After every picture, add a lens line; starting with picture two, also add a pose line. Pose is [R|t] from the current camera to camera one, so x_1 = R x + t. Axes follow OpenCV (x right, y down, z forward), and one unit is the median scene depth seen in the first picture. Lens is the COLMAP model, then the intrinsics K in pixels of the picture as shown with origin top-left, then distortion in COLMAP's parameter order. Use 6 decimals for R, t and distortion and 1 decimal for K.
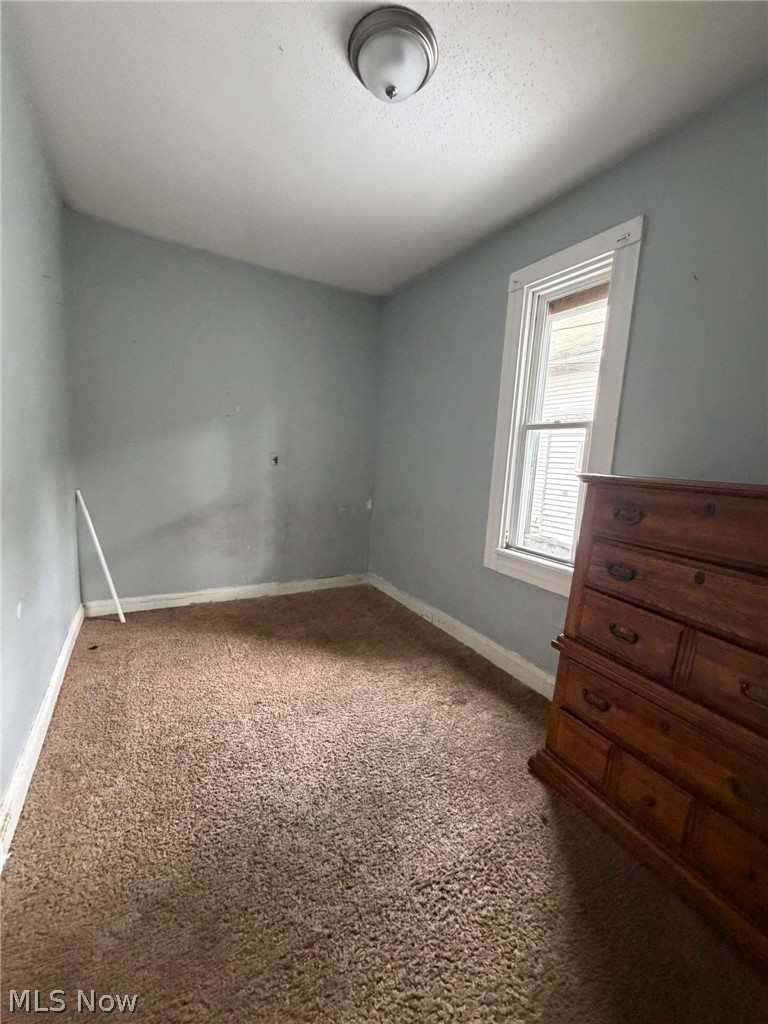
lens RADIAL K [[410.6, 0, 383.1], [0, 410.6, 513.6], [0, 0, 1]] dist [0.002766, 0.000532]
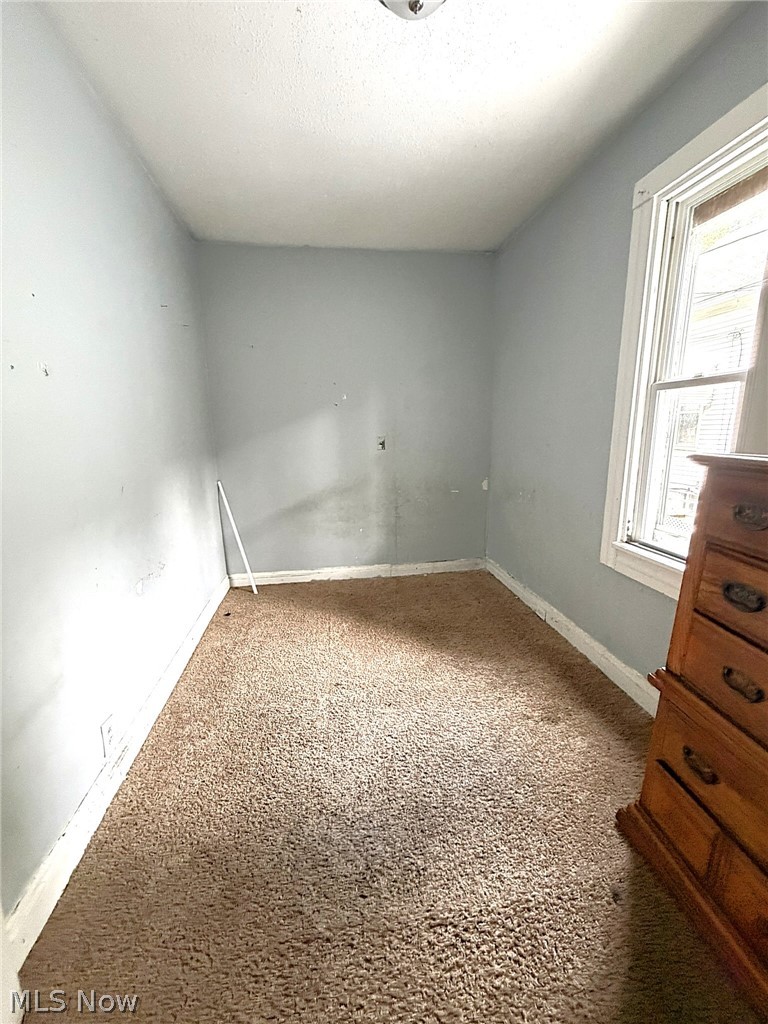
lens RADIAL K [[410.6, 0, 385.4], [0, 410.6, 512.3], [0, 0, 1]] dist [0.002766, 0.000532]
pose [[0.926073, 0.004008, -0.377324, 0.233296], [0.020020, 0.998013, 0.059737, -0.044692], [0.376814, -0.062875, 0.924153, 0.118551]]
